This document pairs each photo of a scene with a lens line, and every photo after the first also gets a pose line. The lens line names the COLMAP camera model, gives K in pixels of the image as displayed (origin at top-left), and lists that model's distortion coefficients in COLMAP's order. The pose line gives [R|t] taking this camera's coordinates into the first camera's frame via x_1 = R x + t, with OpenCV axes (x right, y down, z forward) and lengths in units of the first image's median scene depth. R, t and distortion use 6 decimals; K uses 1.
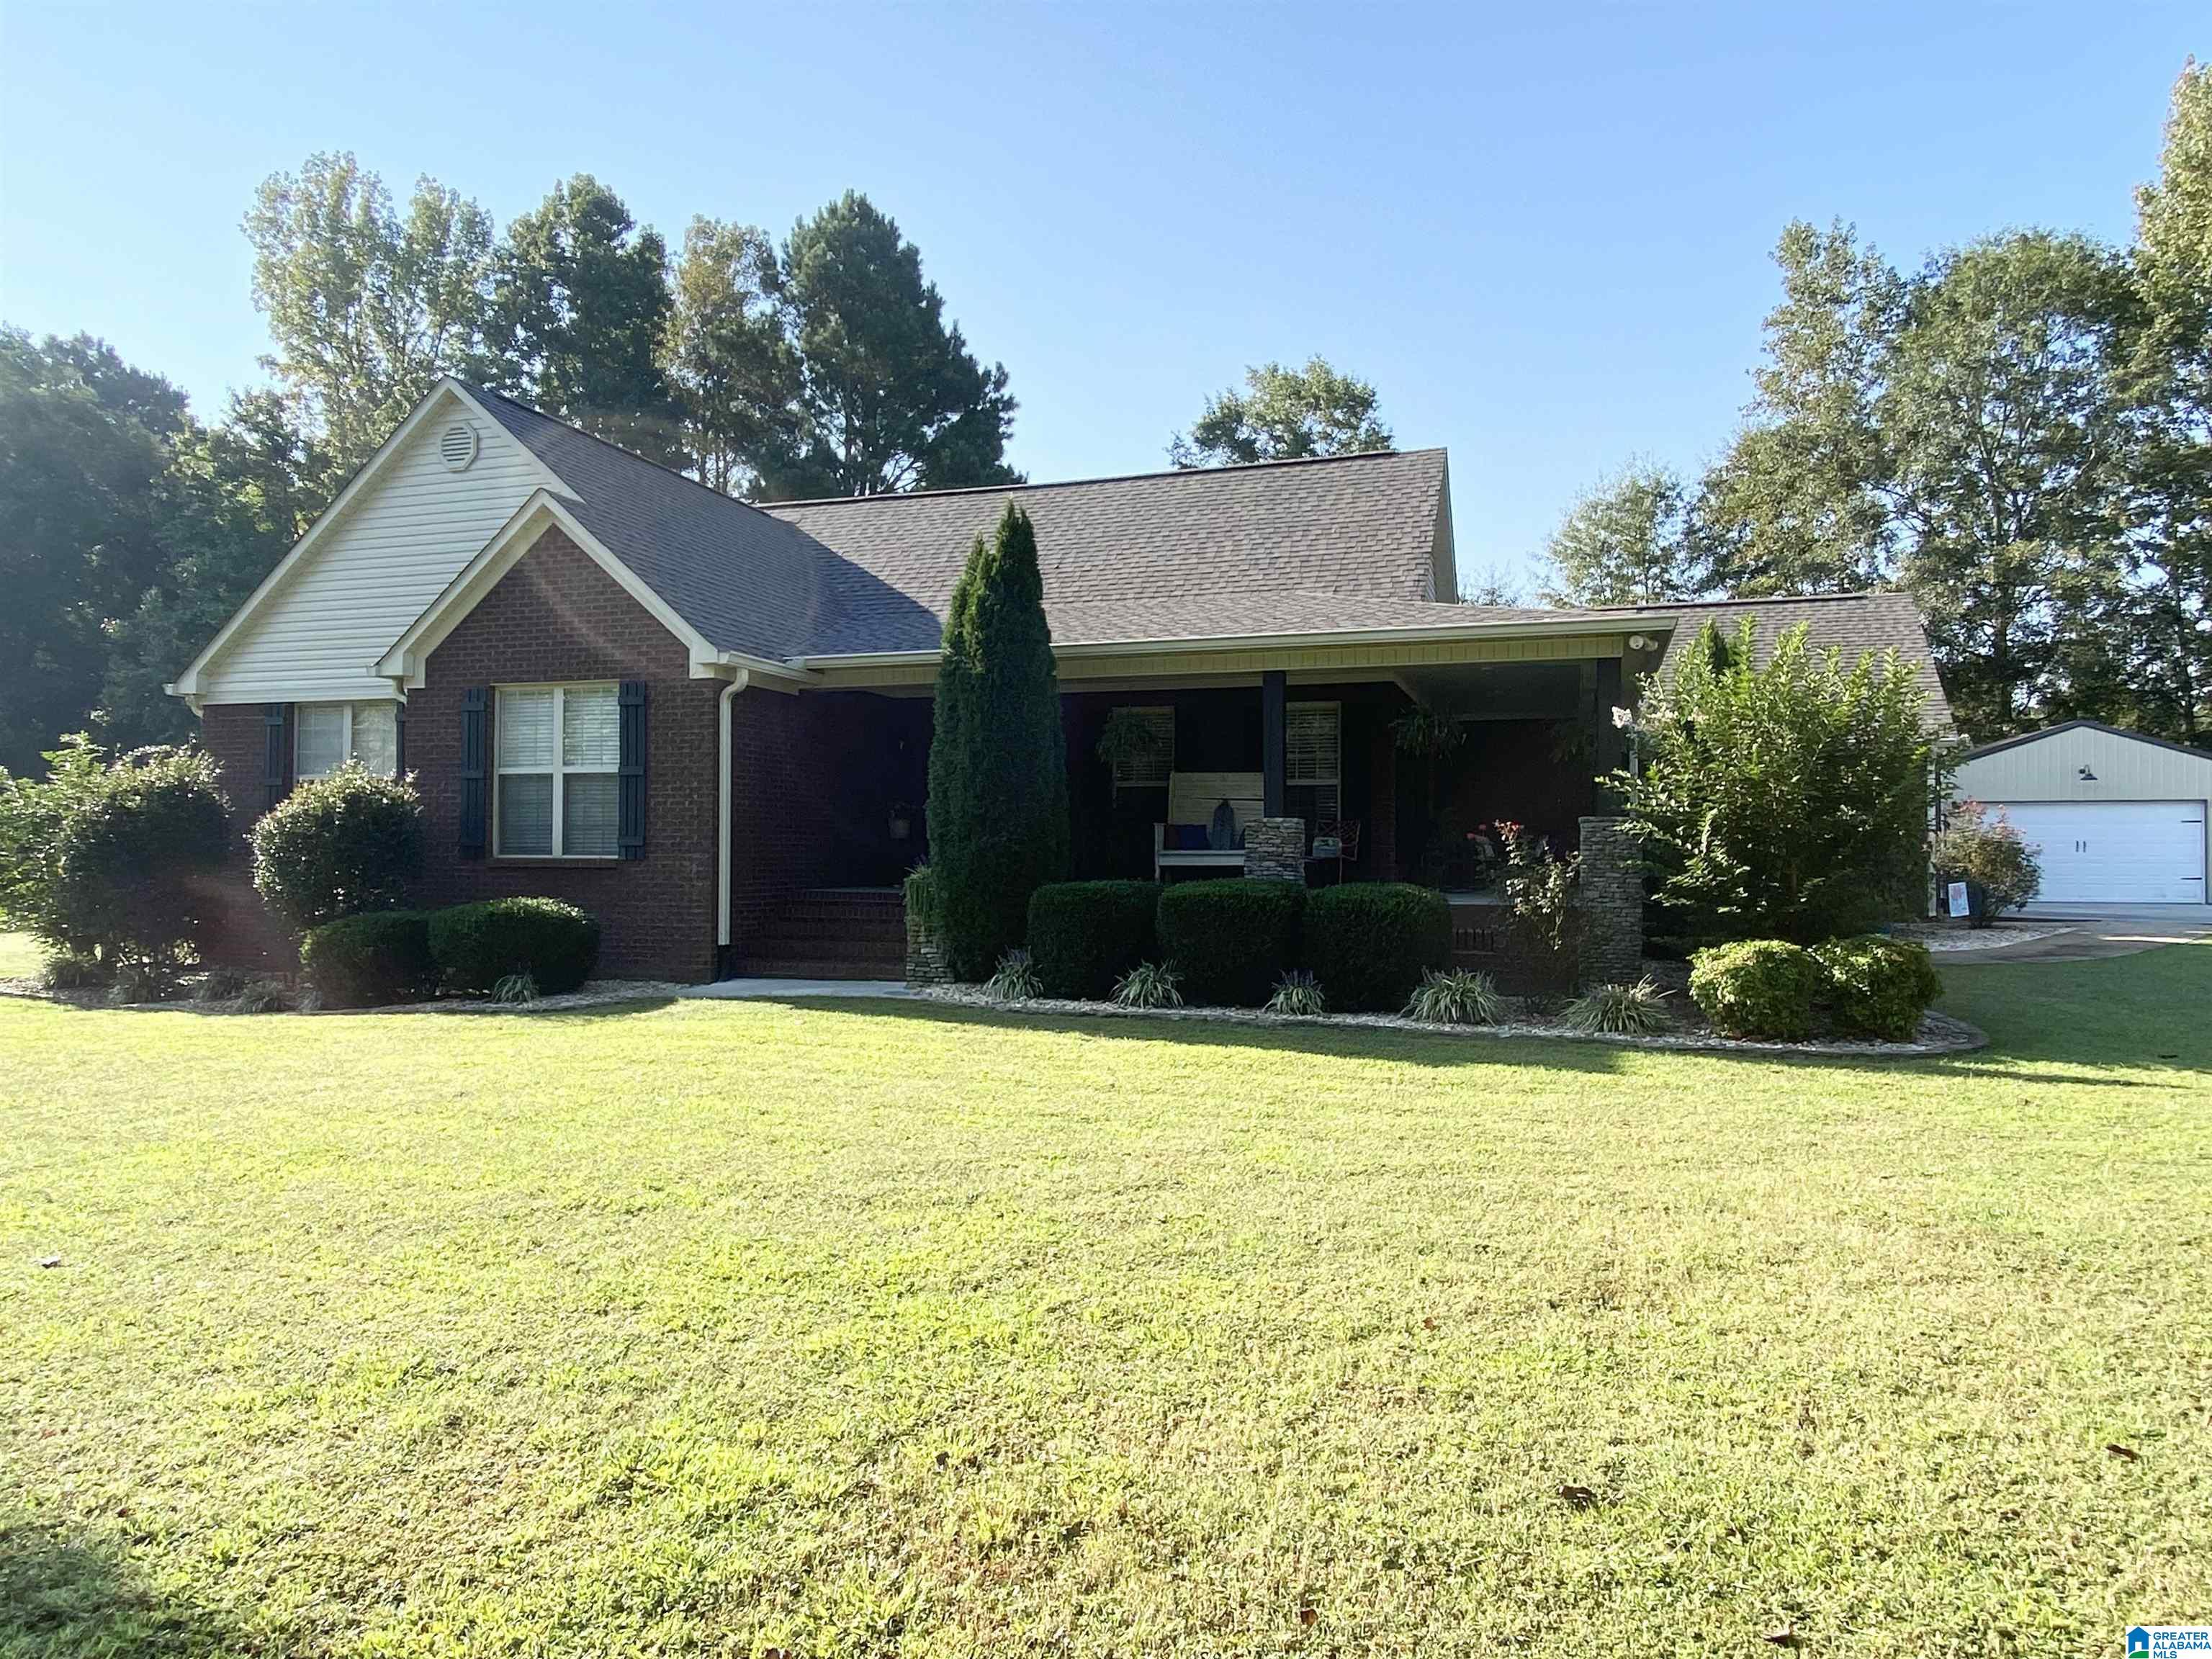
lens RADIAL K [[1353.3, 0, 1106.0], [0, 1353.3, 830.9], [0, 0, 1]] dist [0.001839, 0.000113]
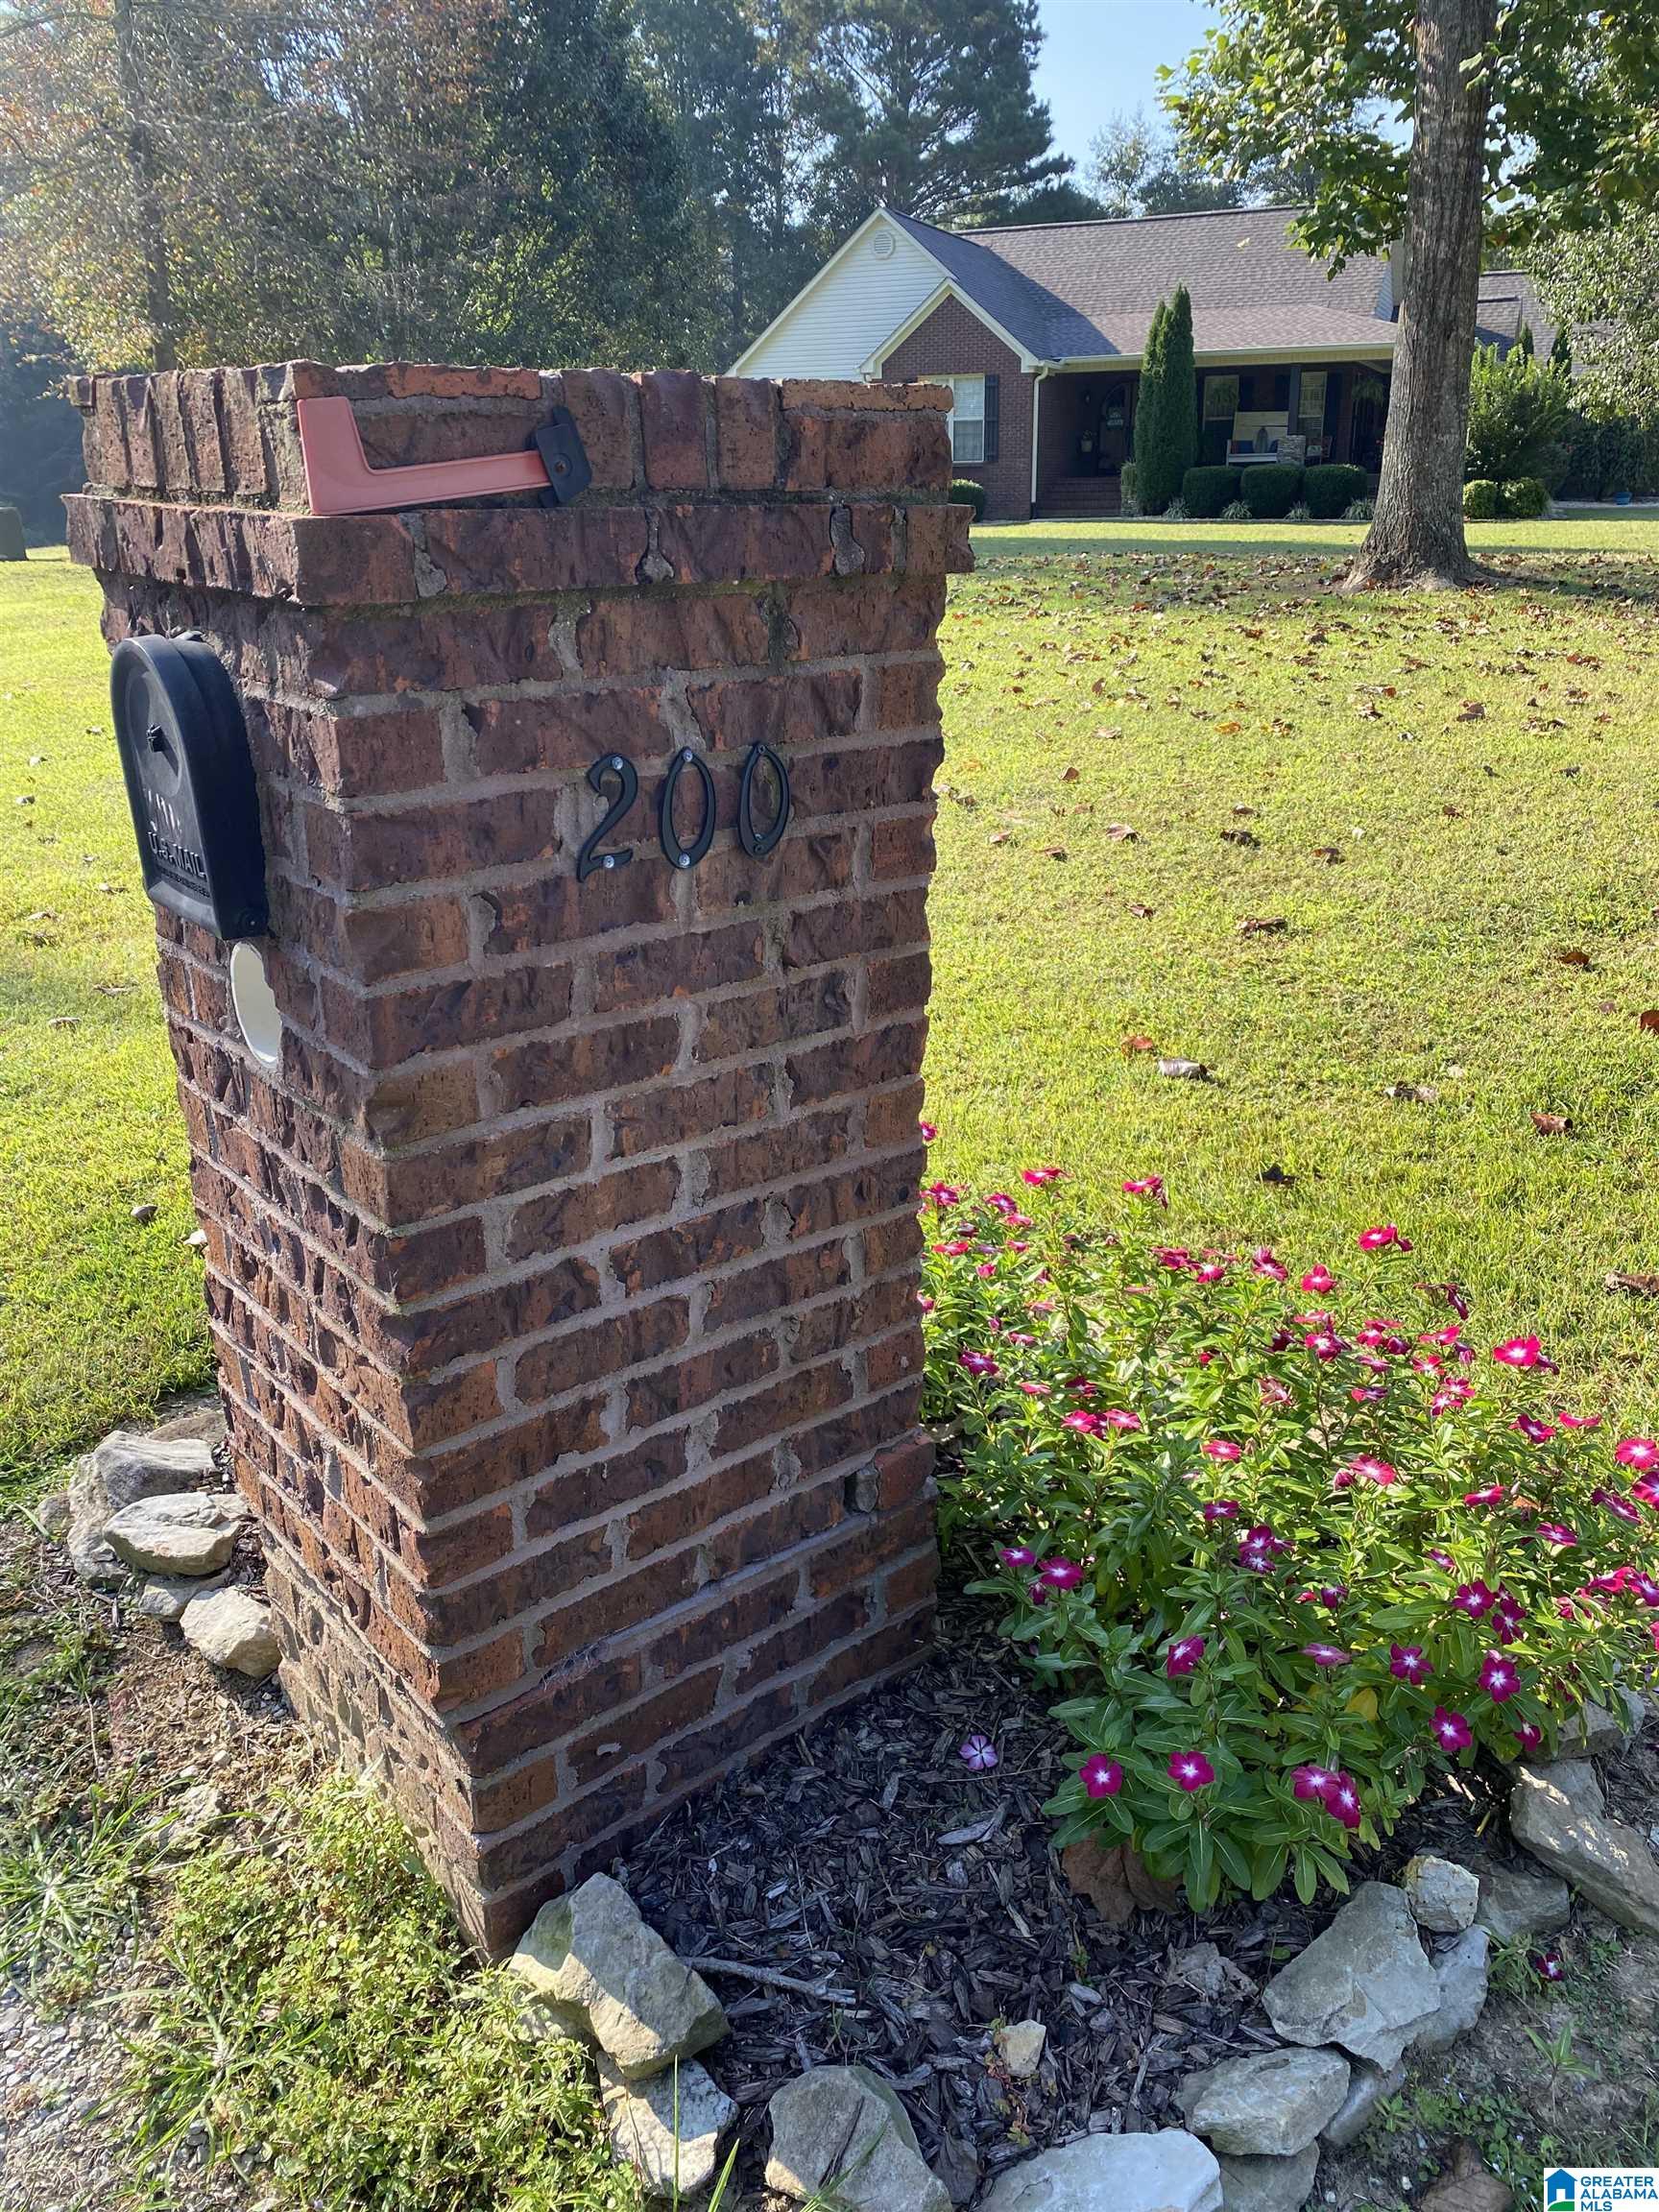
lens RADIAL K [[1658.8, 0, 828.6], [0, 1658.8, 1108.7], [0, 0, 1]] dist [-0.012439, -0.002770]
pose [[0.995316, 0.013847, -0.095682, -0.333129], [0.021699, 0.932445, 0.360661, 0.023272], [0.094212, -0.361047, 0.927776, -1.852599]]
